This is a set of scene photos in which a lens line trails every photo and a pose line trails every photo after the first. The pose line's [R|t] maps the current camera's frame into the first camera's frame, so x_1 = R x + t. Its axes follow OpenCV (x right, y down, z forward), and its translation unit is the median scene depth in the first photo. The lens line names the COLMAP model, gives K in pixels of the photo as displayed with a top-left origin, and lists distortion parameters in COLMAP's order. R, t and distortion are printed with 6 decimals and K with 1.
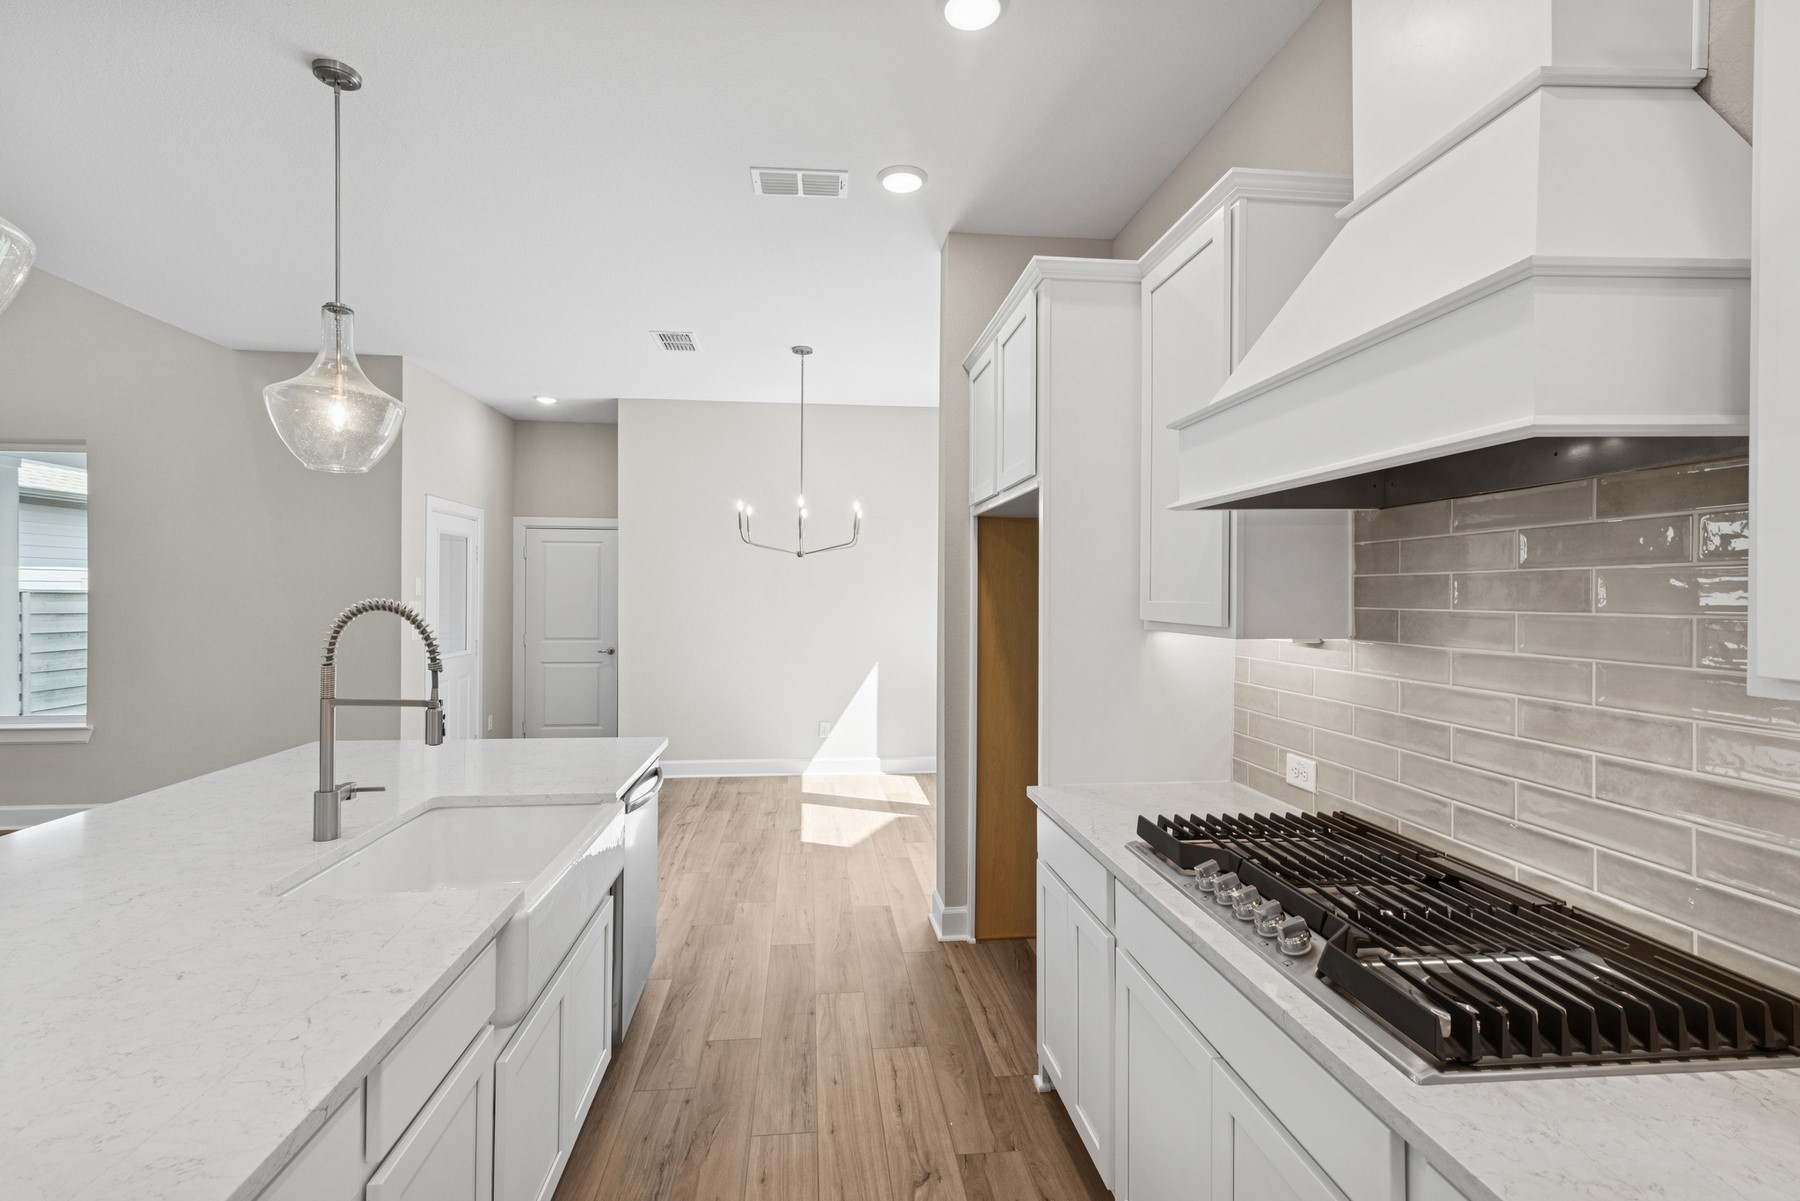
lens RADIAL K [[820.5, 0, 889.7], [0, 820.5, 593.7], [0, 0, 1]] dist [0.015928, -0.000810]
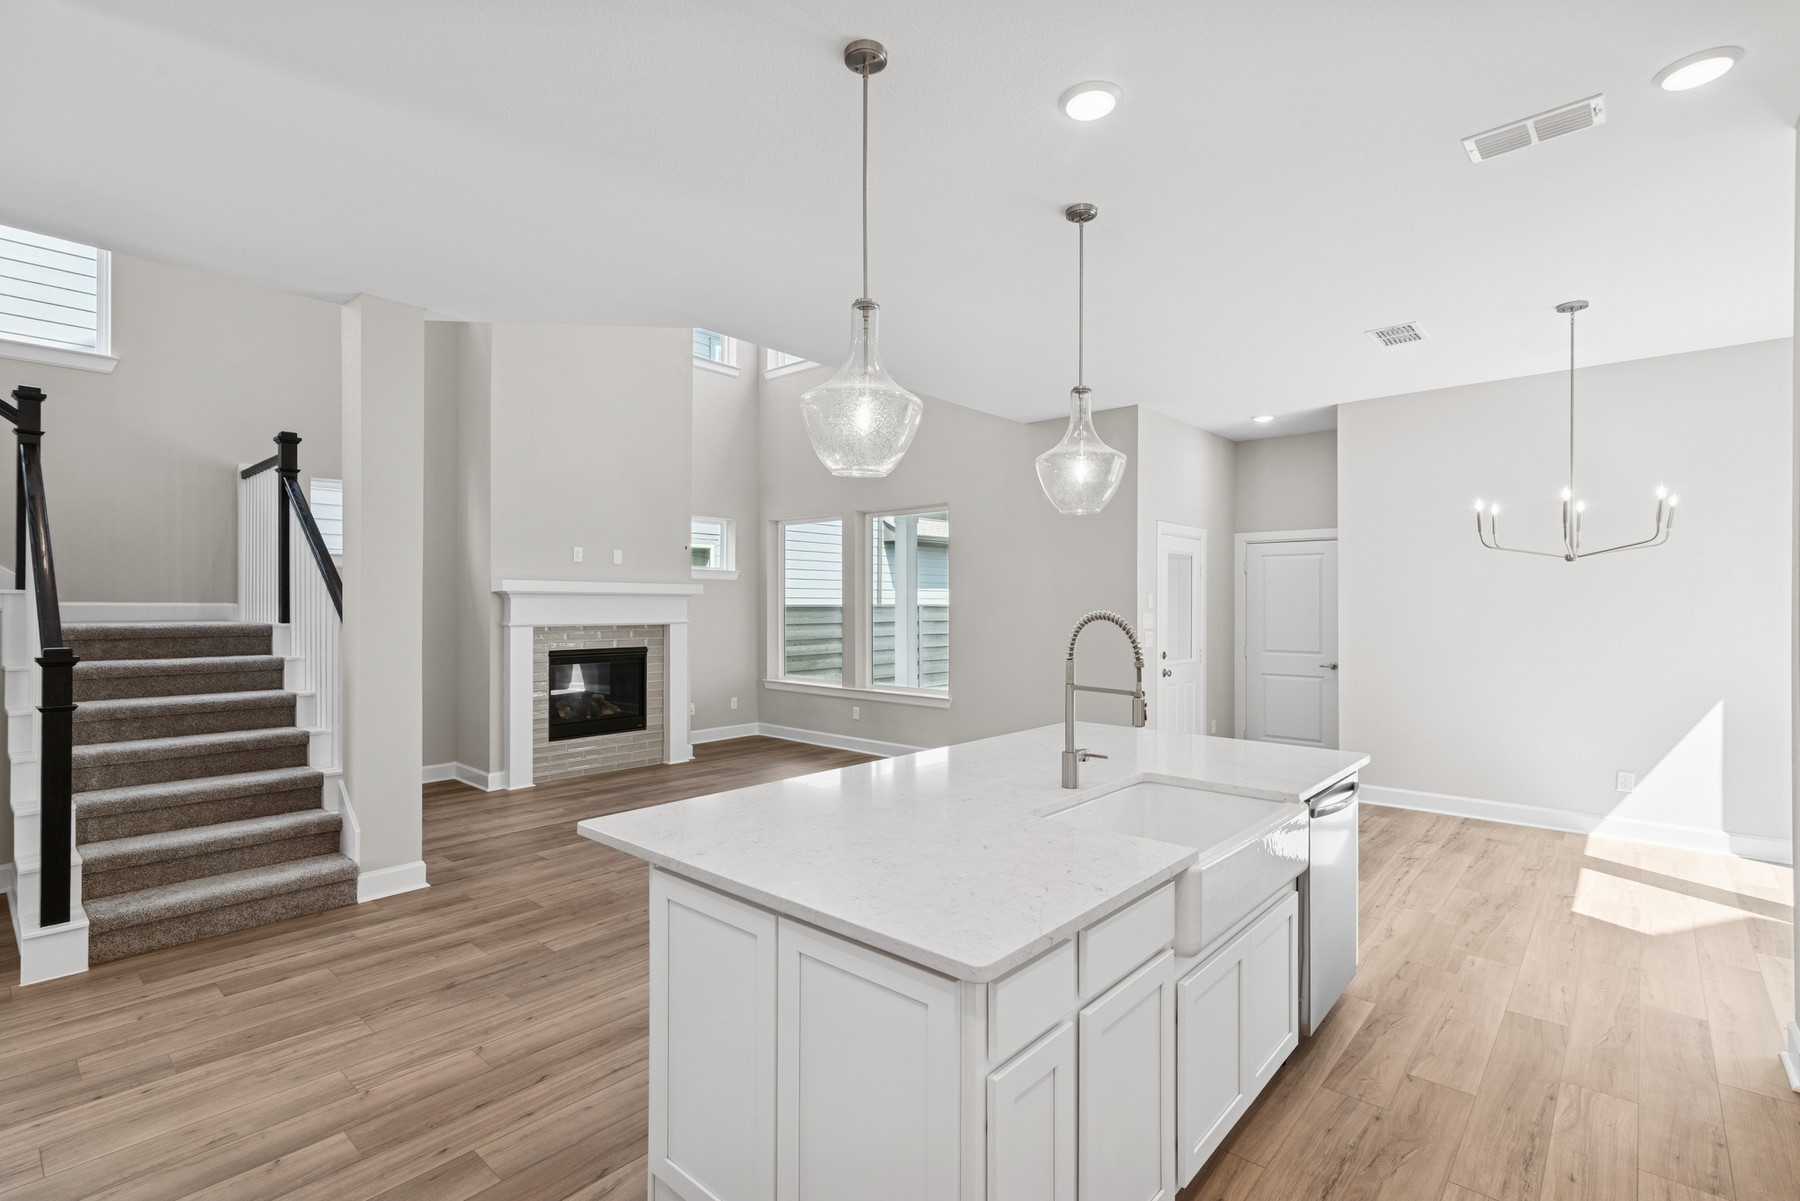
lens RADIAL K [[820.5, 0, 903.3], [0, 820.5, 605.8], [0, 0, 1]] dist [0.015928, -0.000810]
pose [[0.678917, -0.002647, -0.734210, 0.078628], [0.001886, 0.999996, -0.001862, -0.000160], [0.734213, -0.000121, 0.678919, -0.073570]]
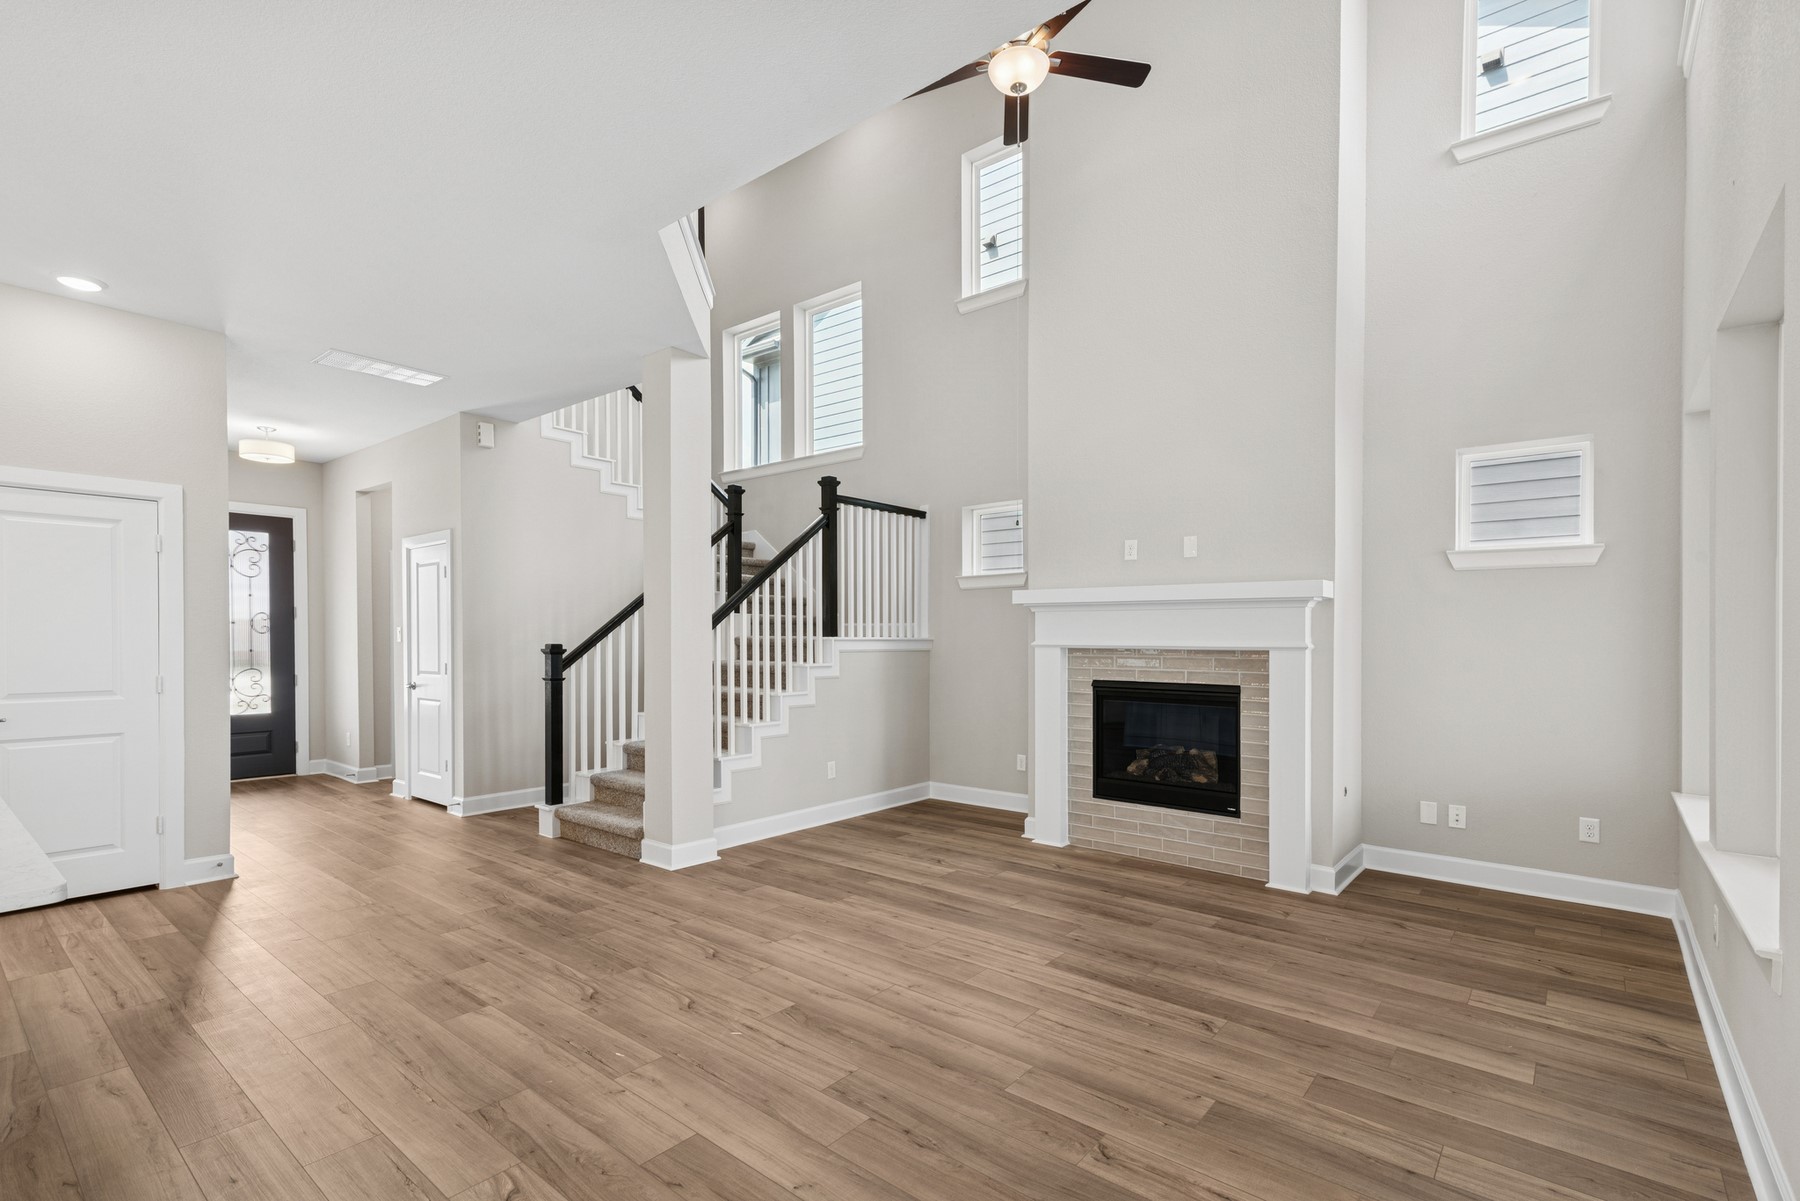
lens RADIAL K [[820.5, 0, 895.9], [0, 820.5, 666.5], [0, 0, 1]] dist [0.015928, -0.000810]
pose [[-0.714548, 0.013880, -0.699449, -0.724315], [-0.006922, 0.999614, 0.026907, 0.043775], [0.699552, 0.024068, -0.714176, 1.676049]]
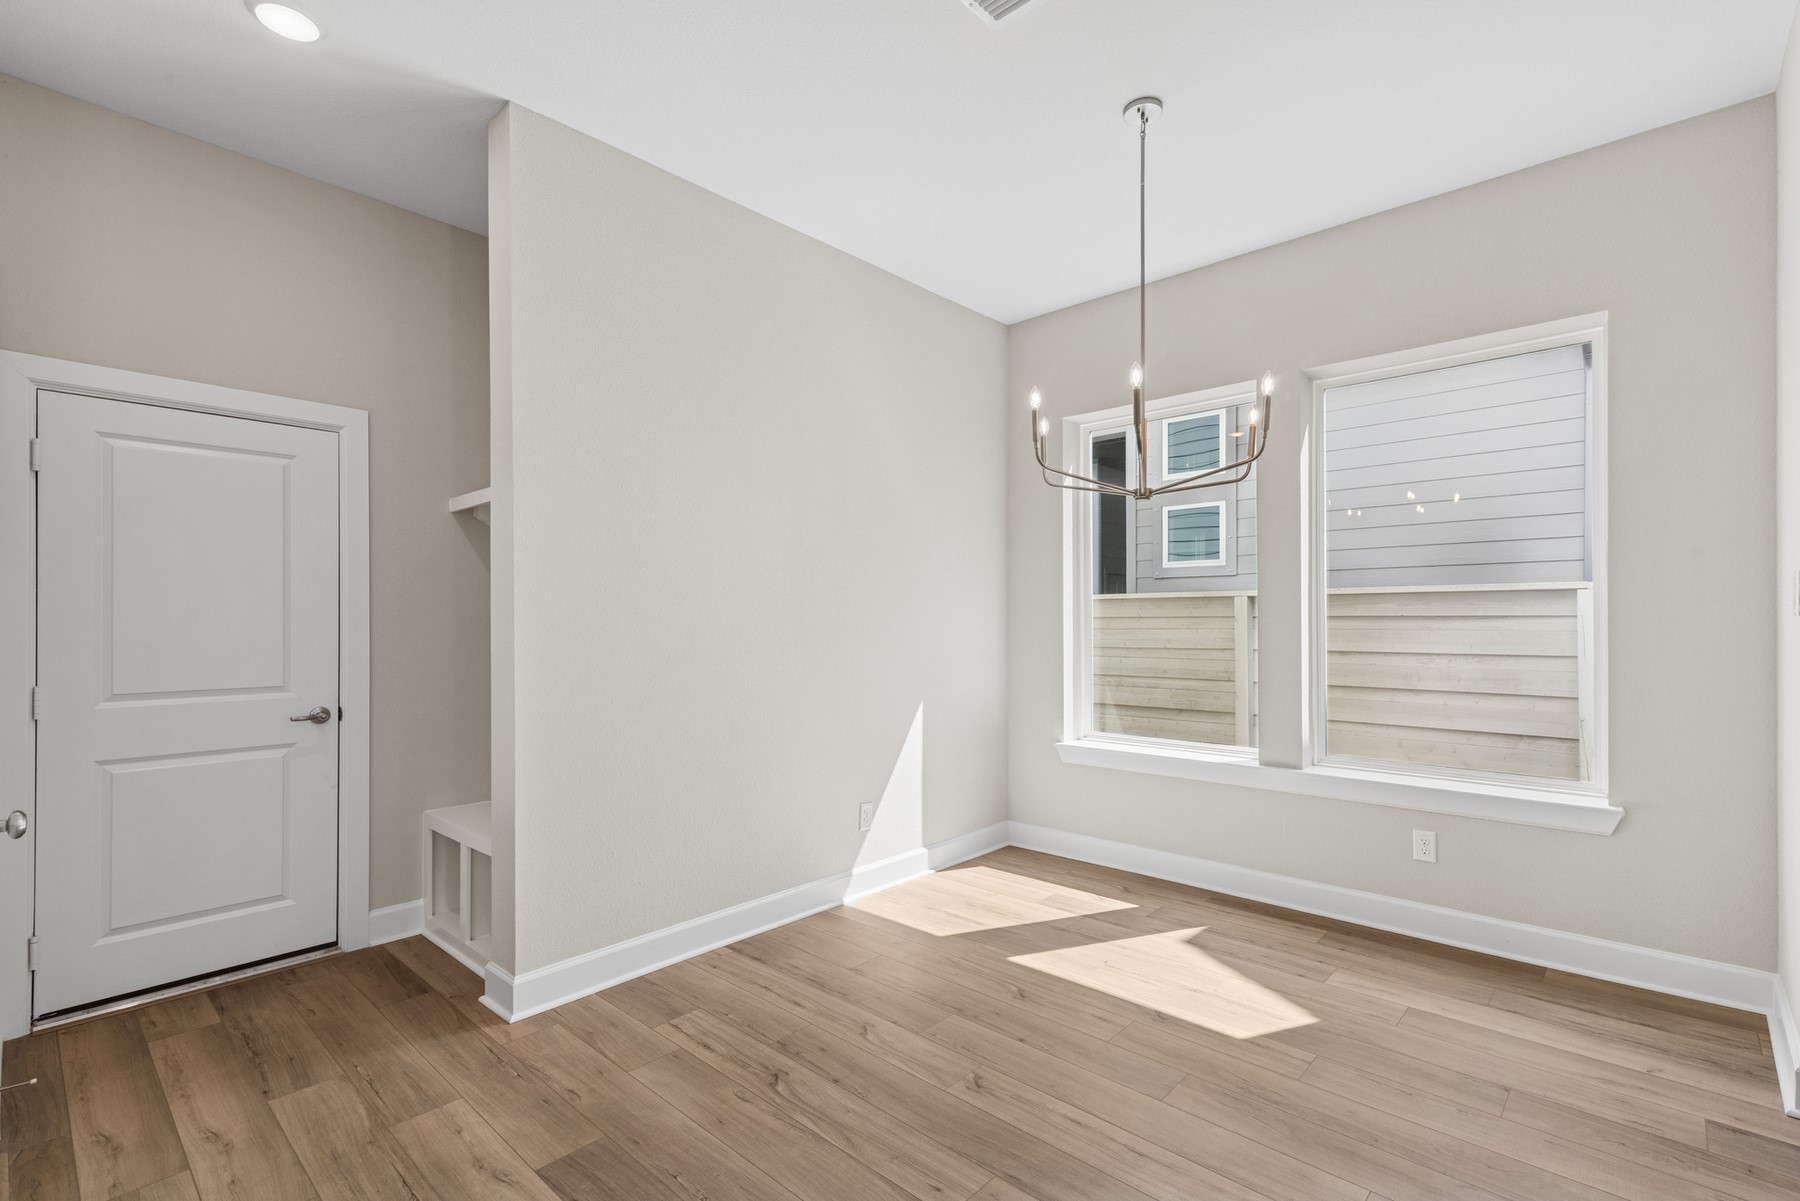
lens RADIAL K [[820.5, 0, 904.7], [0, 820.5, 607.2], [0, 0, 1]] dist [0.015928, -0.000810]
pose [[0.747175, 0.006462, 0.664596, -0.984158], [0.005183, 0.999866, -0.015549, 0.057048], [-0.664607, 0.015062, 0.747041, 1.192368]]
